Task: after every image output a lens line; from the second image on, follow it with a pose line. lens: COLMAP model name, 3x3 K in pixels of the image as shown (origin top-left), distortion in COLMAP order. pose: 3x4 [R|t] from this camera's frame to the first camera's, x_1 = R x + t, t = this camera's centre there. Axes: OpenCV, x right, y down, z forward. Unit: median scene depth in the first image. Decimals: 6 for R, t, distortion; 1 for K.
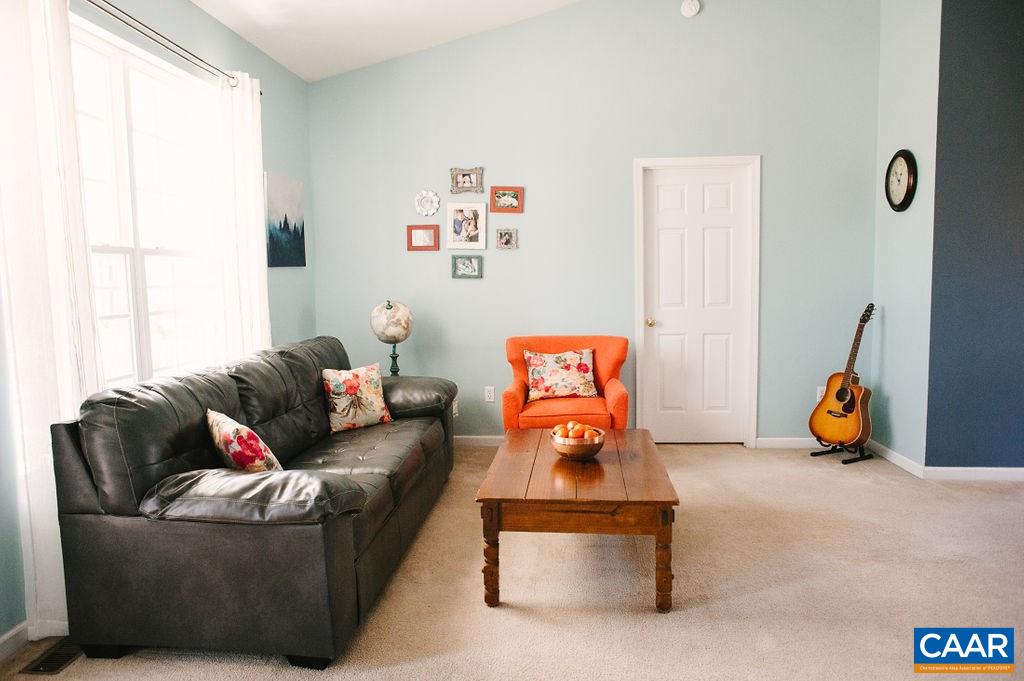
lens RADIAL K [[739.0, 0, 510.1], [0, 739.0, 305.5], [0, 0, 1]] dist [-0.087778, 0.073938]
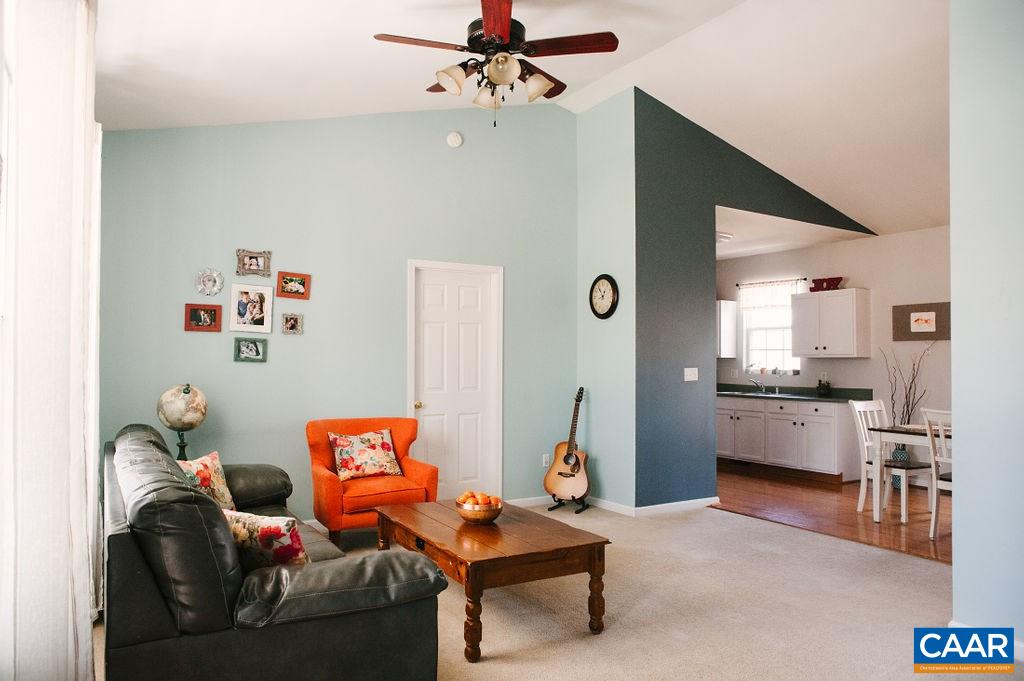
lens RADIAL K [[703.1, 0, 512.0], [0, 703.1, 340.5], [0, 0, 1]] dist [-0.043919, 0.046625]
pose [[0.809534, 0.039010, 0.585776, -0.330595], [0.001844, 0.997616, -0.068984, -0.000181], [-0.587070, 0.056925, 0.807532, 0.043337]]
